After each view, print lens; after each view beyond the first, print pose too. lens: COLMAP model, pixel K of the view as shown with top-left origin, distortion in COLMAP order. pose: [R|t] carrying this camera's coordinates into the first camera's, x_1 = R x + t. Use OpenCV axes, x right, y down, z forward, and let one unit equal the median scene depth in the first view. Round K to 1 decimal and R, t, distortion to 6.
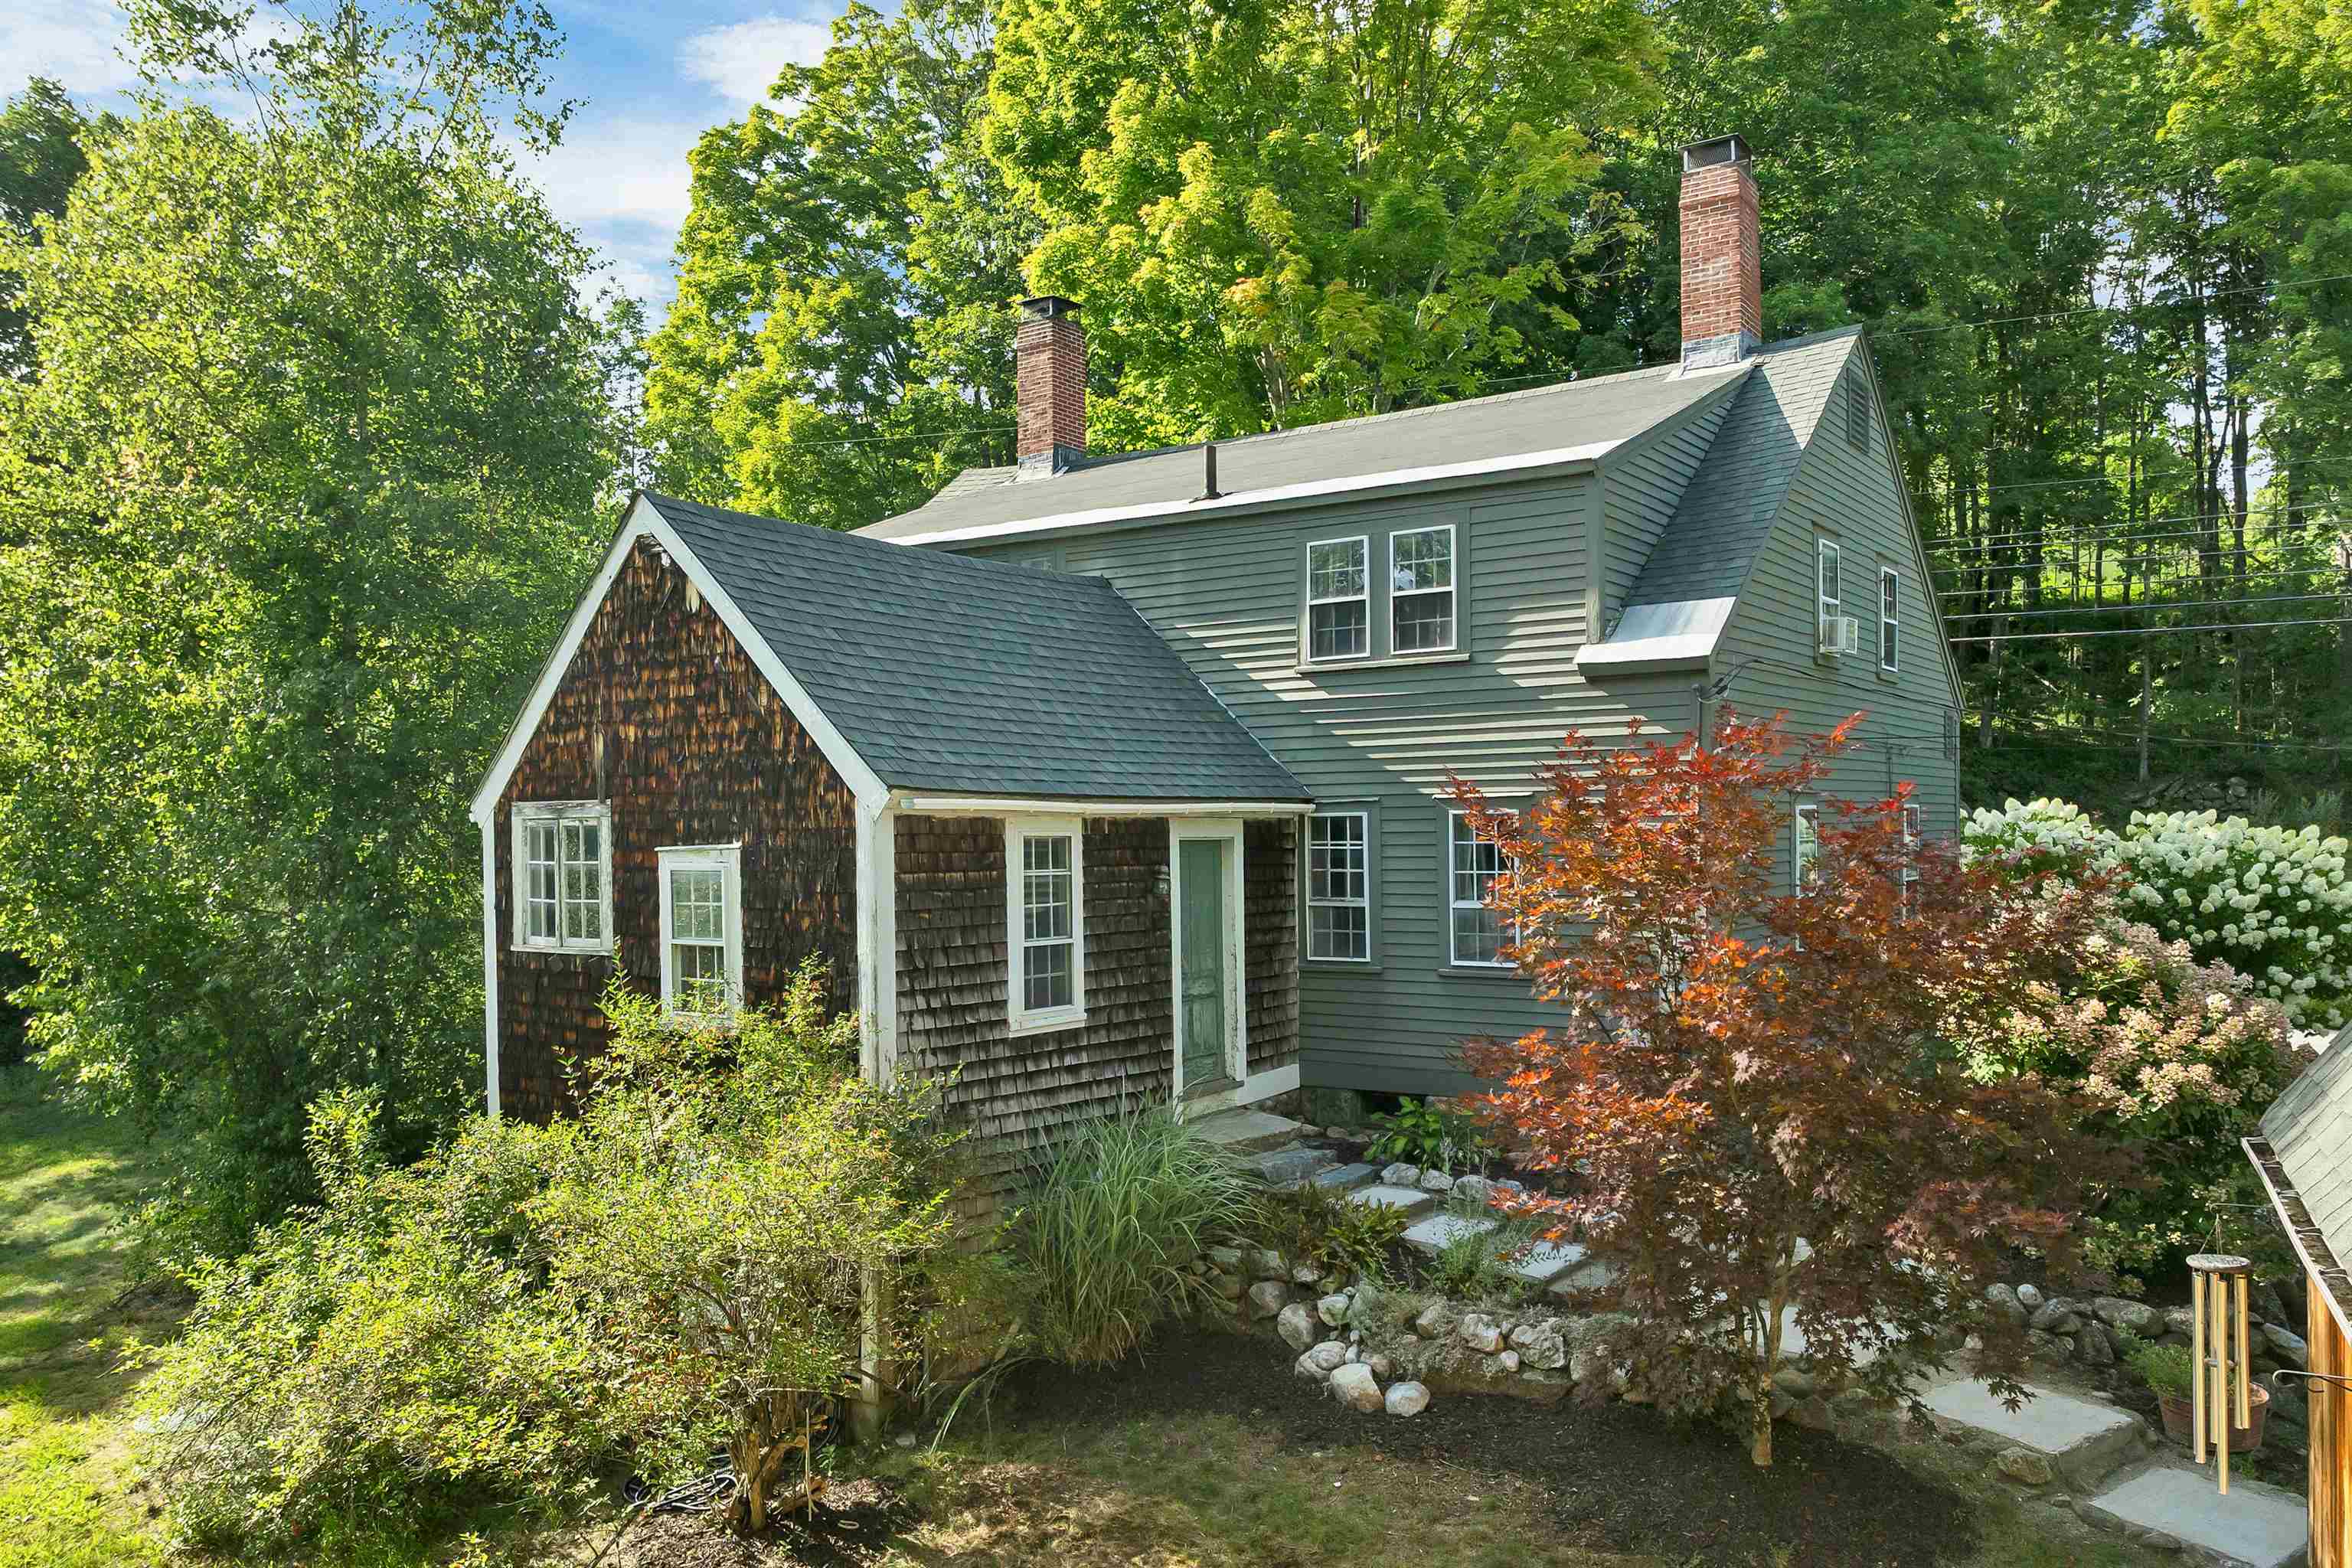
lens RADIAL K [[1753.9, 0, 1158.4], [0, 1753.9, 782.4], [0, 0, 1]] dist [-0.048738, 0.018980]
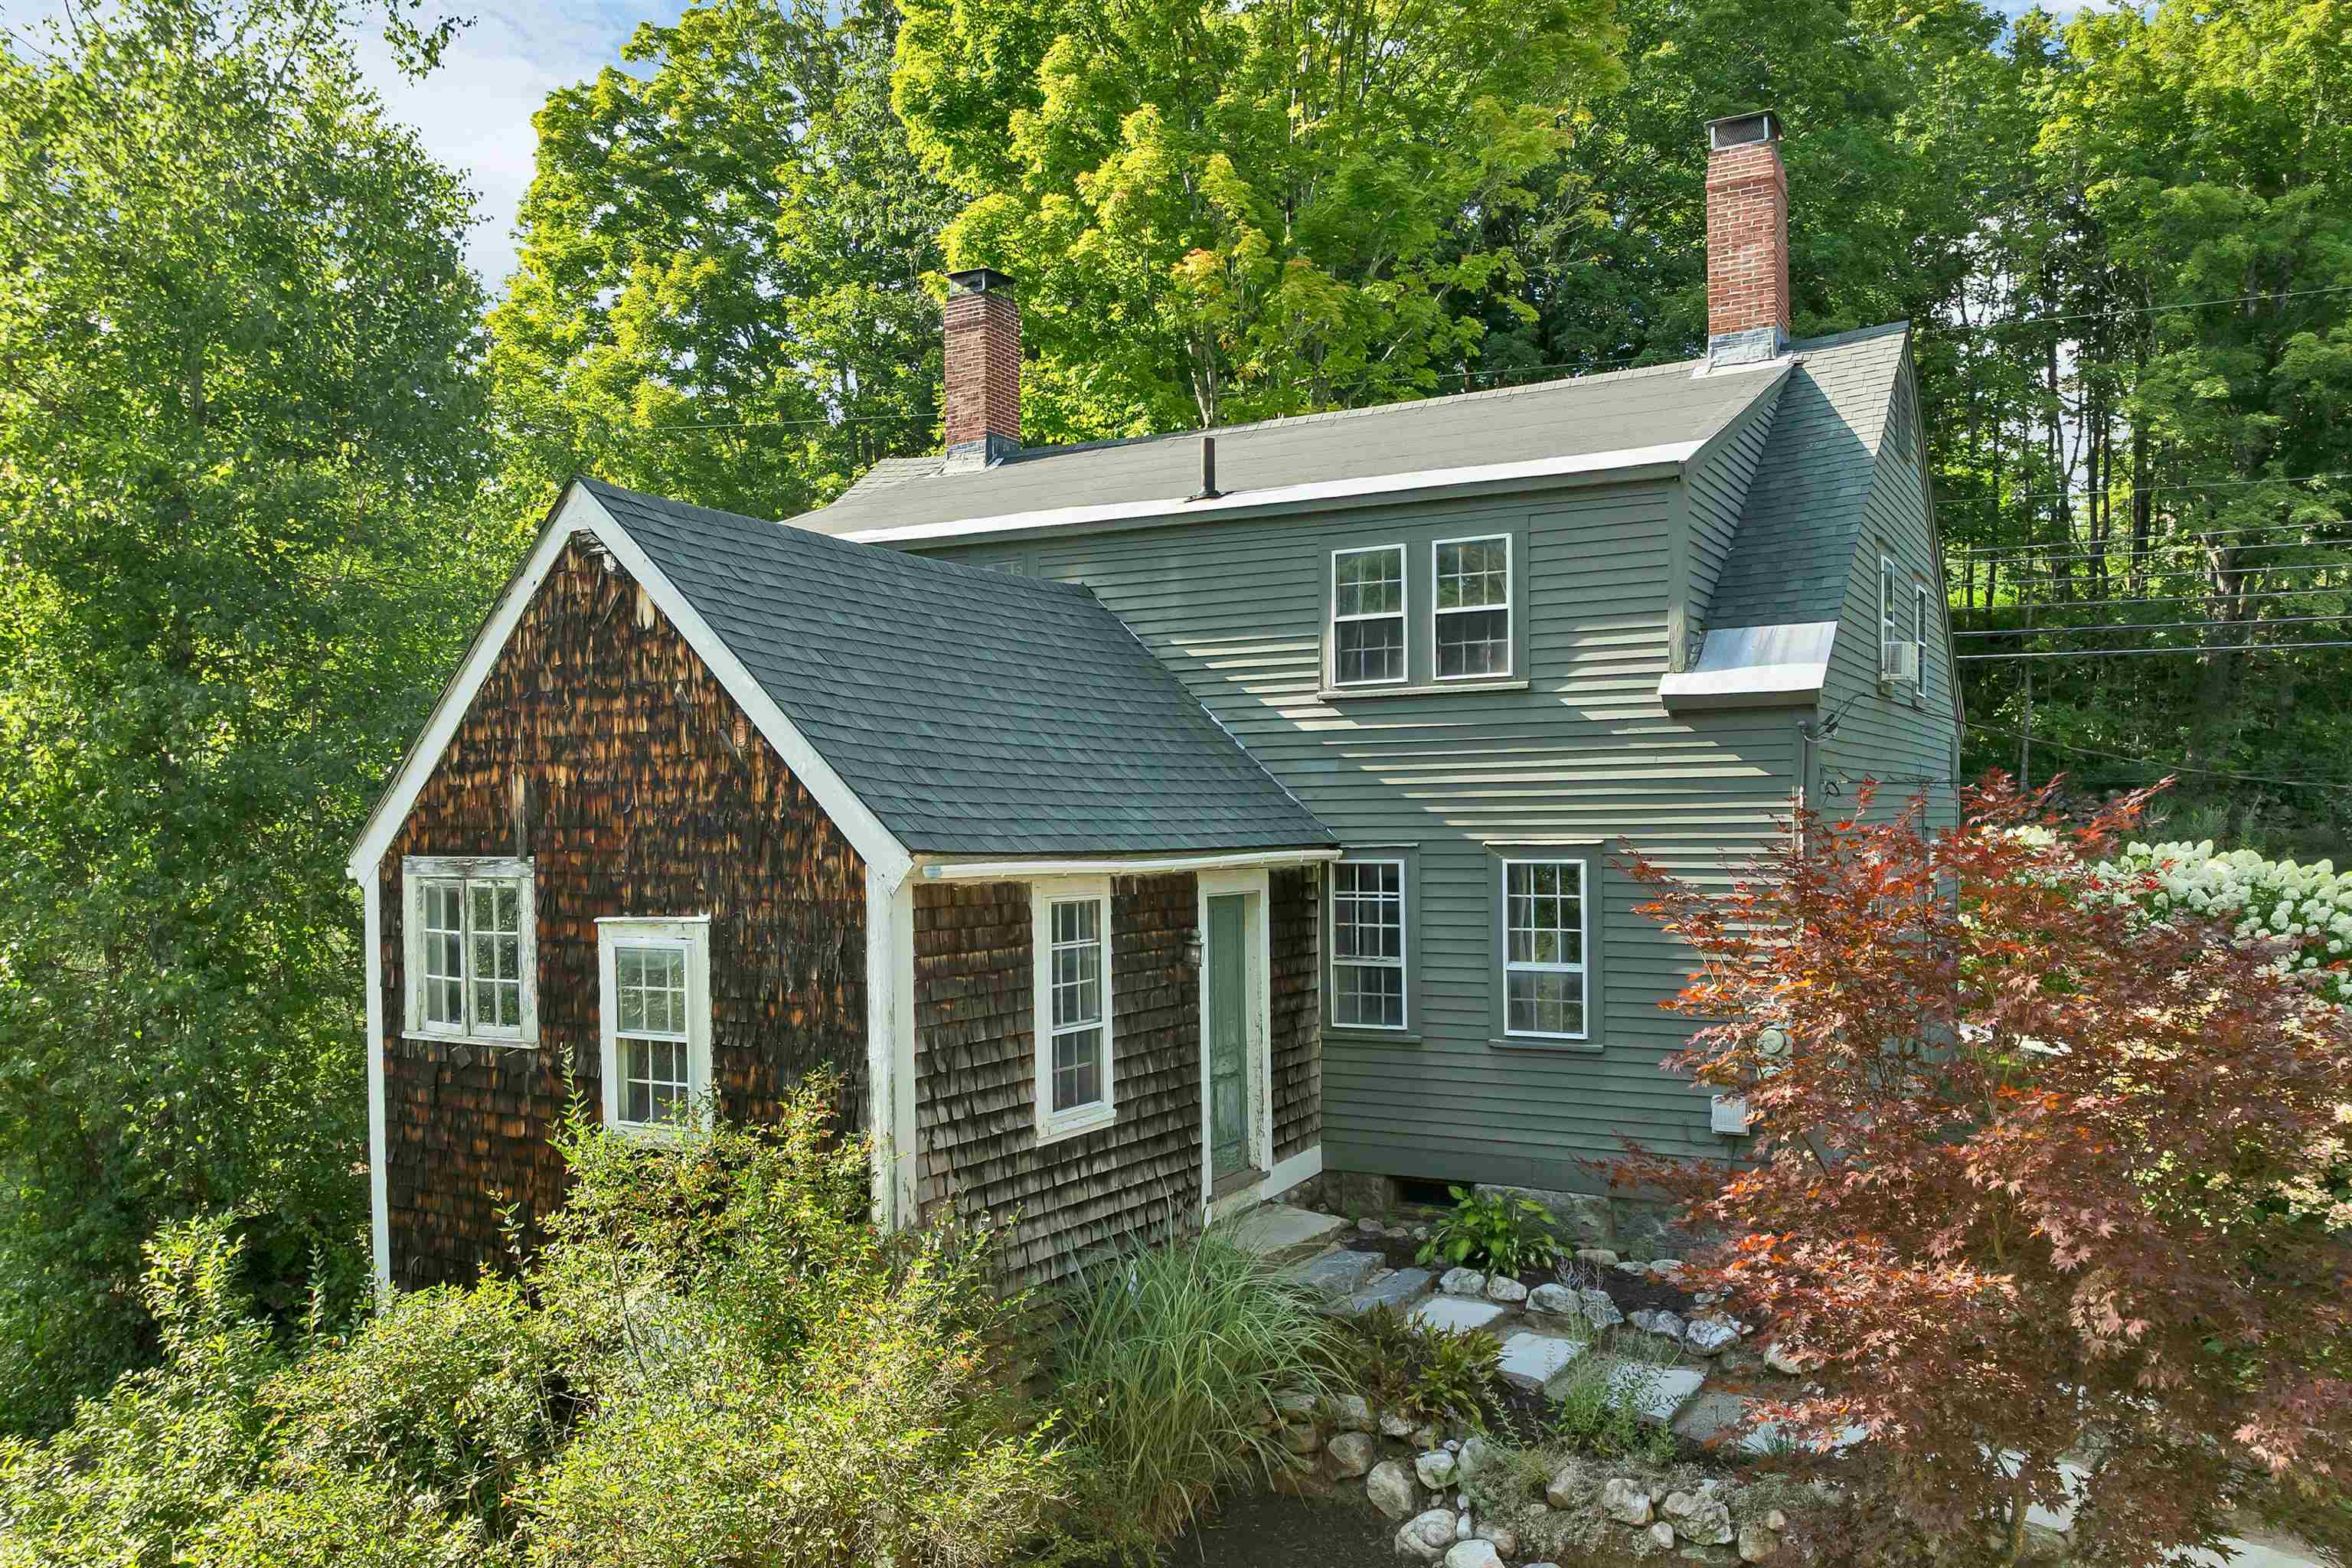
lens RADIAL K [[1753.9, 0, 1168.6], [0, 1753.9, 790.2], [0, 0, 1]] dist [-0.048738, 0.018980]
pose [[0.994941, 0.002113, 0.100437, -0.089852], [-0.002758, 0.999976, 0.006285, -0.023840], [-0.100421, -0.006530, 0.994924, 0.145424]]
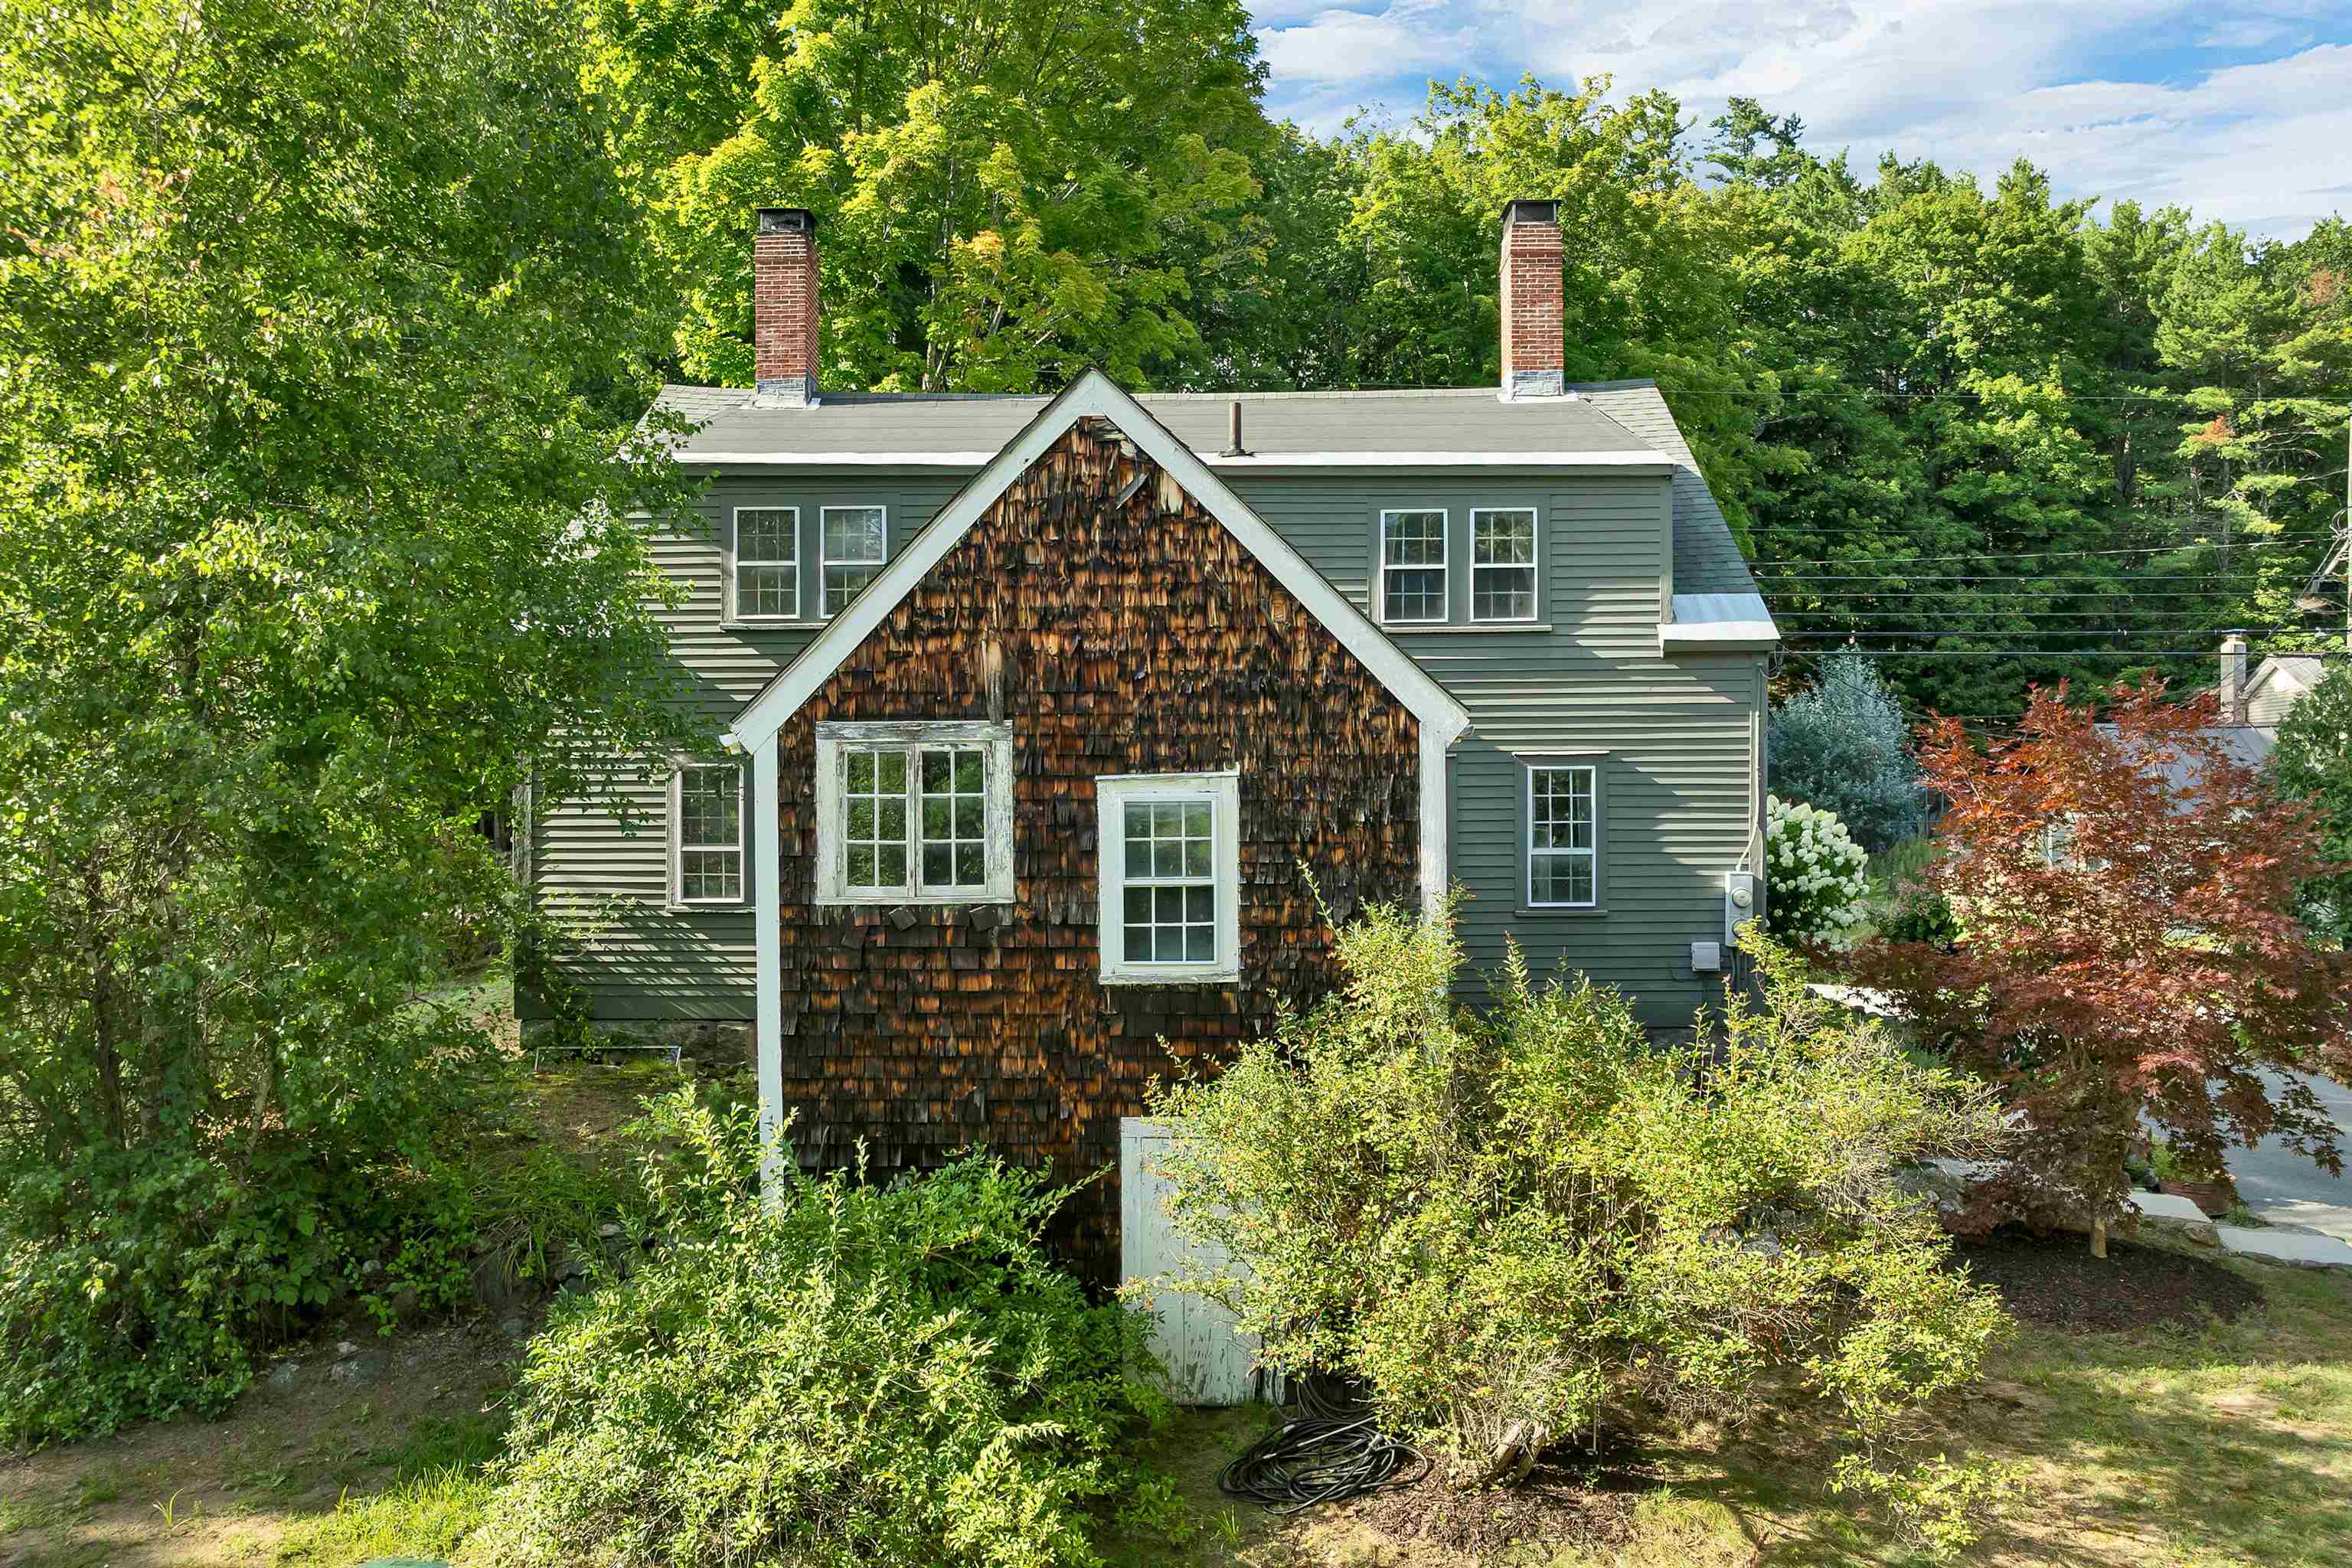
lens RADIAL K [[1753.9, 0, 1199.9], [0, 1753.9, 788.5], [0, 0, 1]] dist [-0.048738, 0.018980]
pose [[0.819768, 0.017537, 0.572427, -0.640895], [-0.015699, 0.999844, -0.008150, 0.042689], [-0.572480, -0.002306, 0.819915, 0.216902]]
